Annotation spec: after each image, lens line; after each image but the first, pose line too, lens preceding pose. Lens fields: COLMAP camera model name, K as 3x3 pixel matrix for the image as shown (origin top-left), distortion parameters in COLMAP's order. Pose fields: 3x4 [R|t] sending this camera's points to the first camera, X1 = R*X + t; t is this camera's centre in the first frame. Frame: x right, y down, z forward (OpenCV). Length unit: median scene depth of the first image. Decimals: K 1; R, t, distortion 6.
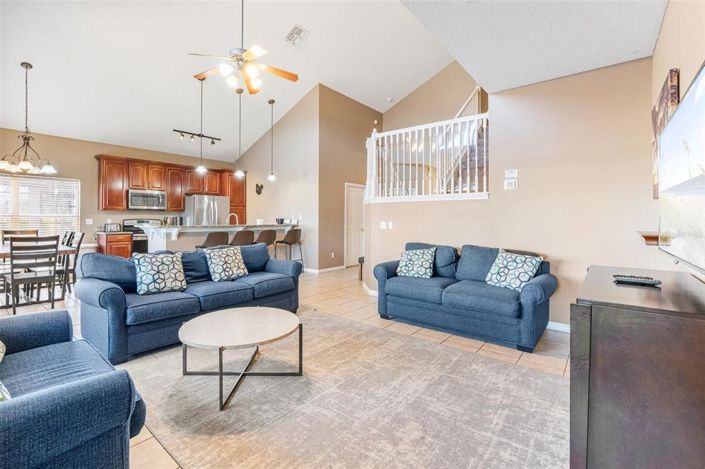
lens RADIAL K [[319.1, 0, 352.1], [0, 319.1, 219.7], [0, 0, 1]] dist [-0.004932, 0.000370]
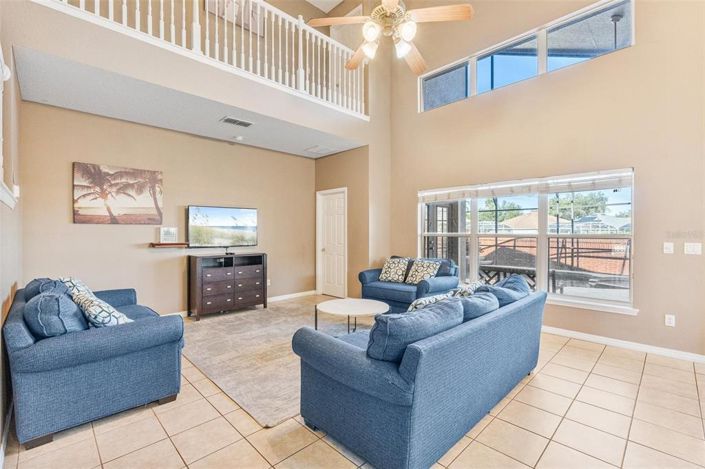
lens RADIAL K [[319.1, 0, 346.3], [0, 319.1, 235.6], [0, 0, 1]] dist [-0.004932, 0.000370]
pose [[-0.990246, -0.005373, 0.139229, -0.193149], [-0.003157, 0.999865, 0.016127, -0.014522], [-0.139297, 0.015530, -0.990129, 0.931625]]
